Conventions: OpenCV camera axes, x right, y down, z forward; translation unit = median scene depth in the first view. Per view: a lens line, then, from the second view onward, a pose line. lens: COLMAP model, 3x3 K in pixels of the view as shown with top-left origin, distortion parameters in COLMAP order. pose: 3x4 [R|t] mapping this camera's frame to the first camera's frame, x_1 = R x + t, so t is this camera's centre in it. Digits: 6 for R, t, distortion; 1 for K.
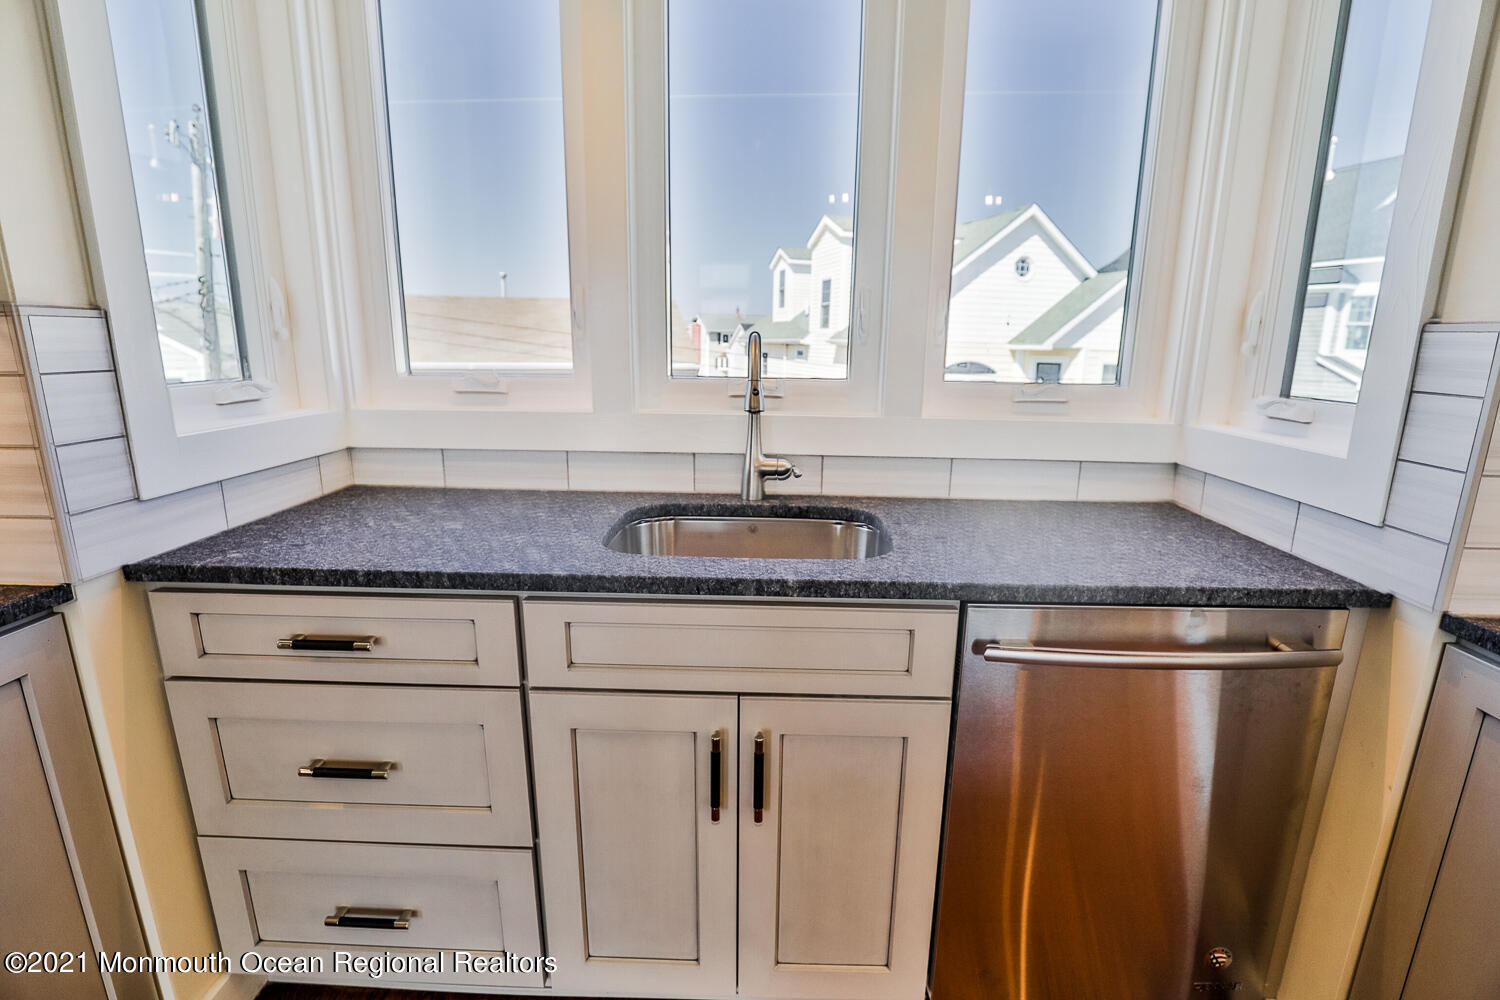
lens RADIAL K [[724.8, 0, 757.9], [0, 724.8, 507.0], [0, 0, 1]] dist [-0.036648, 0.006607]
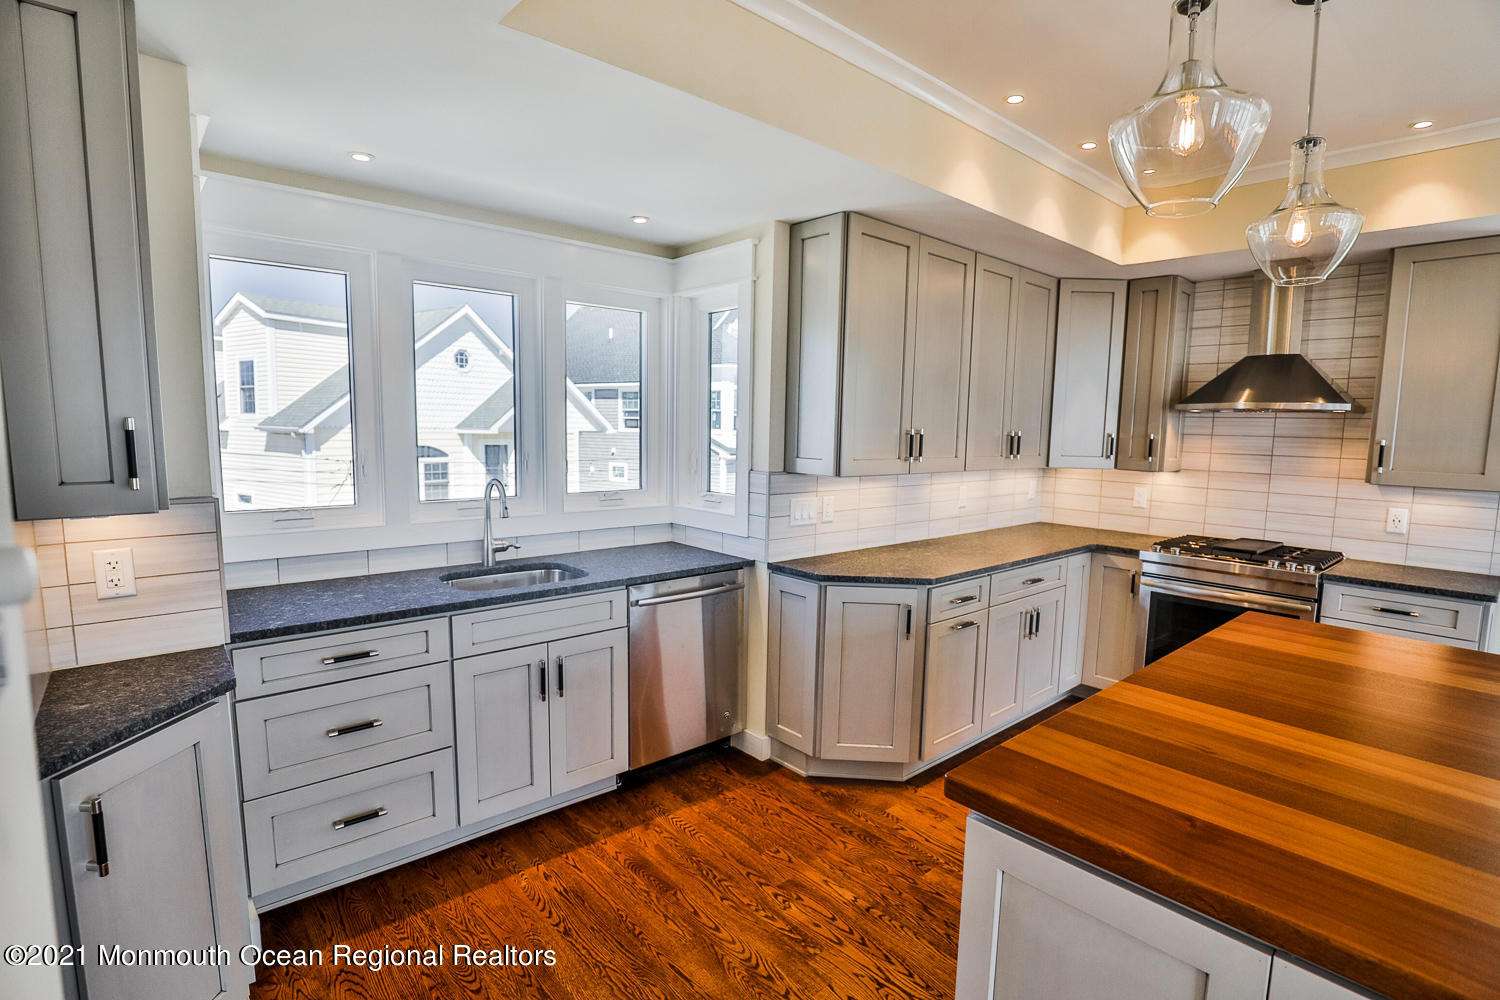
lens RADIAL K [[724.8, 0, 757.9], [0, 724.8, 507.0], [0, 0, 1]] dist [-0.036648, 0.006607]
pose [[0.728096, -0.079338, 0.680869, -0.776853], [0.147777, 0.988090, -0.042891, 0.025188], [-0.669357, 0.131846, 0.731148, -0.858590]]
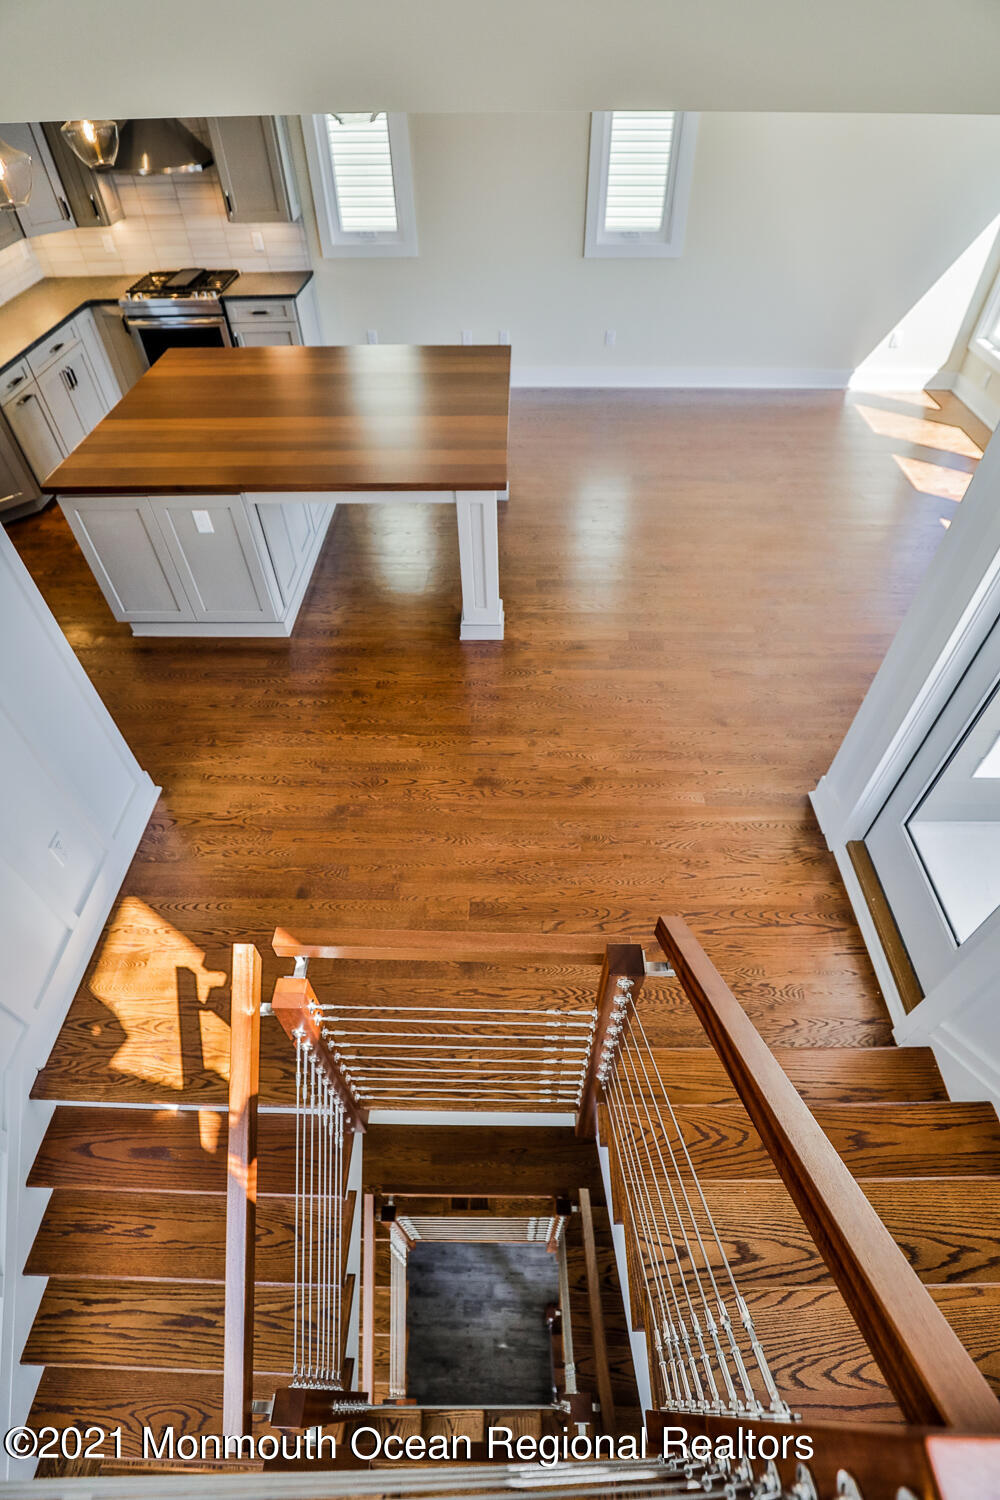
lens RADIAL K [[724.8, 0, 506.8], [0, 724.8, 745.6], [0, 0, 1]] dist [-0.036648, 0.006607]
pose [[-0.009858, -0.750676, 0.660597, -2.157063], [0.236057, 0.640211, 0.731032, -0.432342], [-0.971689, 0.163145, 0.170891, -2.013762]]
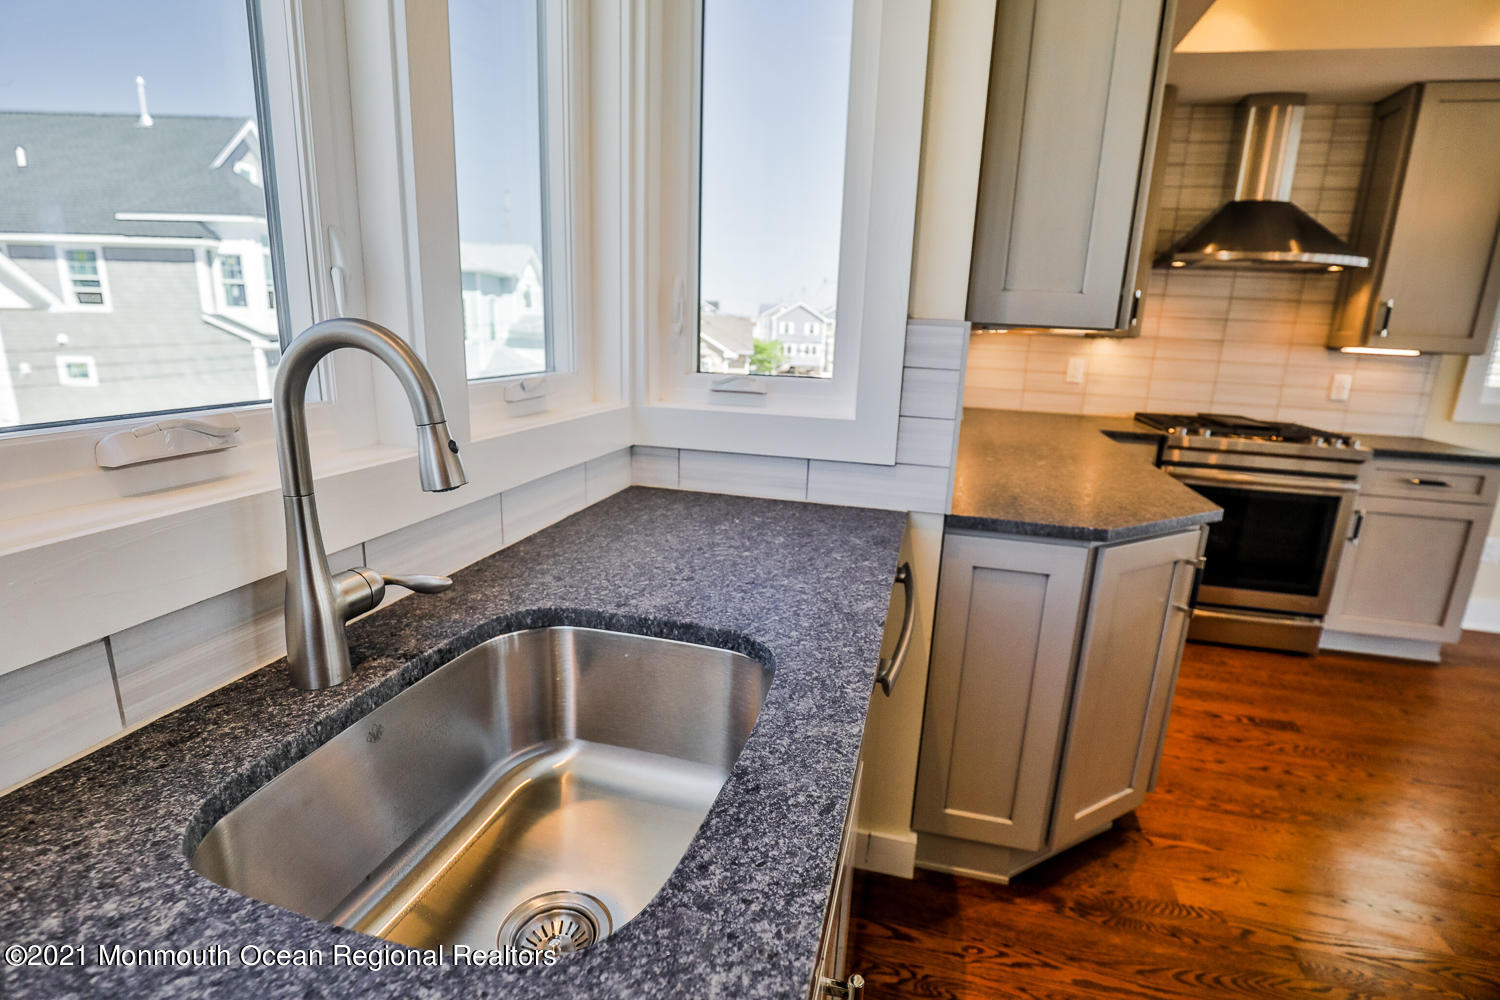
lens RADIAL K [[724.8, 0, 757.9], [0, 724.8, 507.0], [0, 0, 1]] dist [-0.036648, 0.006607]
pose [[0.218108, -0.244137, 0.944895, -0.362954], [0.187718, 0.960620, 0.204869, -0.162439], [-0.957701, 0.132690, 0.255348, 0.635095]]
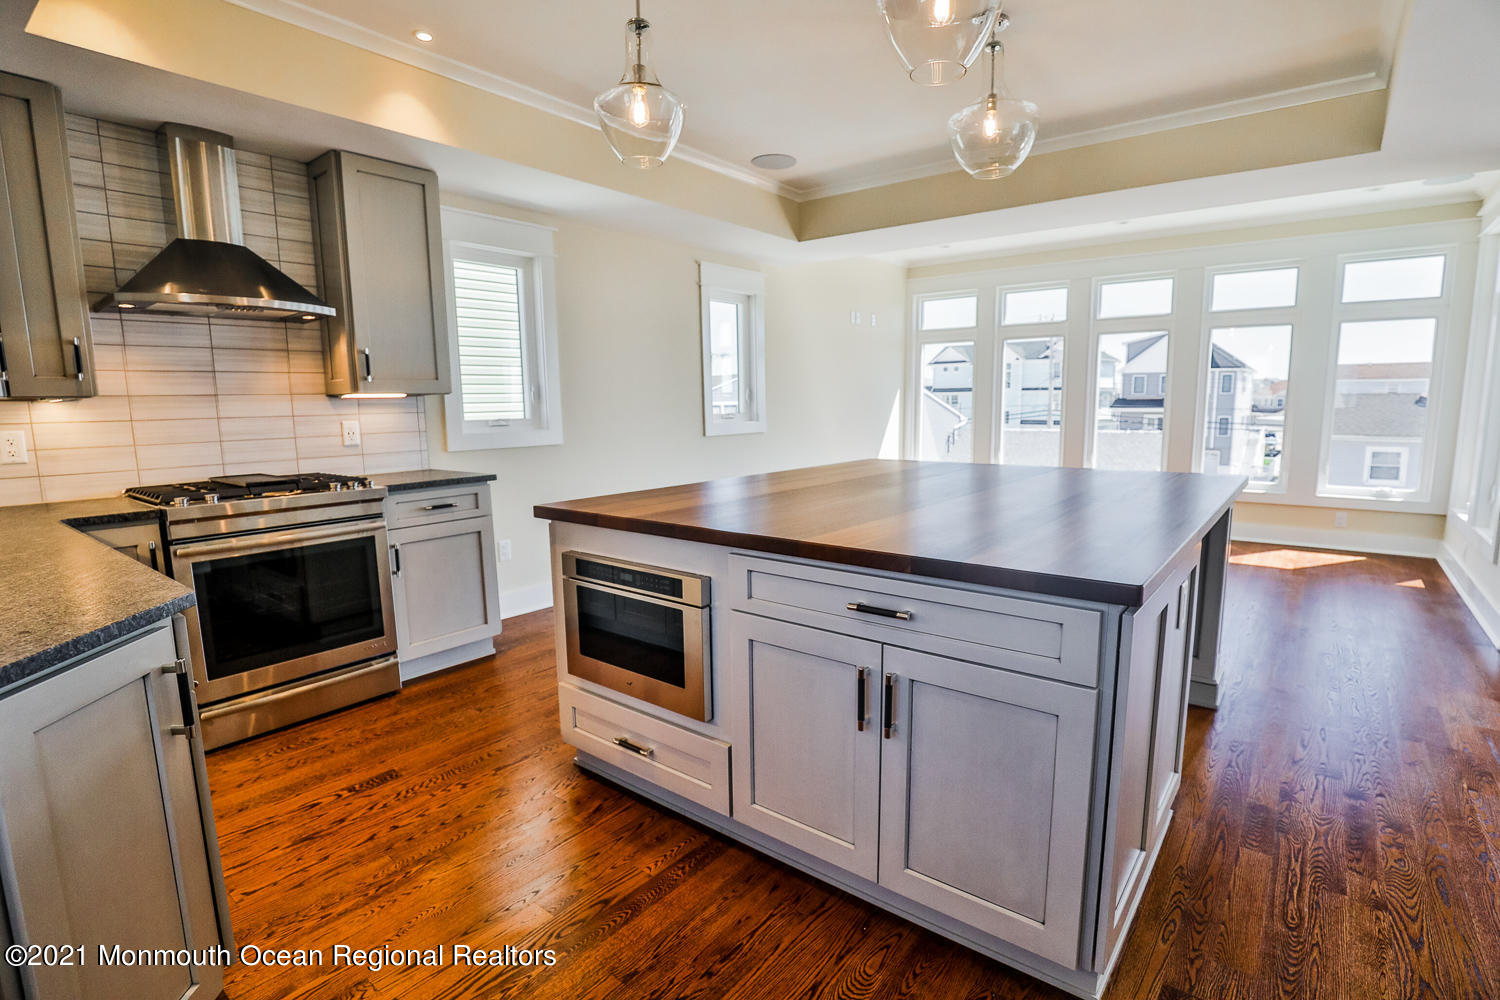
lens RADIAL K [[724.8, 0, 757.9], [0, 724.8, 507.0], [0, 0, 1]] dist [-0.036648, 0.006607]
pose [[-0.801614, -0.091010, 0.590874, -0.222184], [0.137442, 0.933818, 0.330294, -0.086208], [-0.581828, 0.345979, -0.736053, 0.430735]]
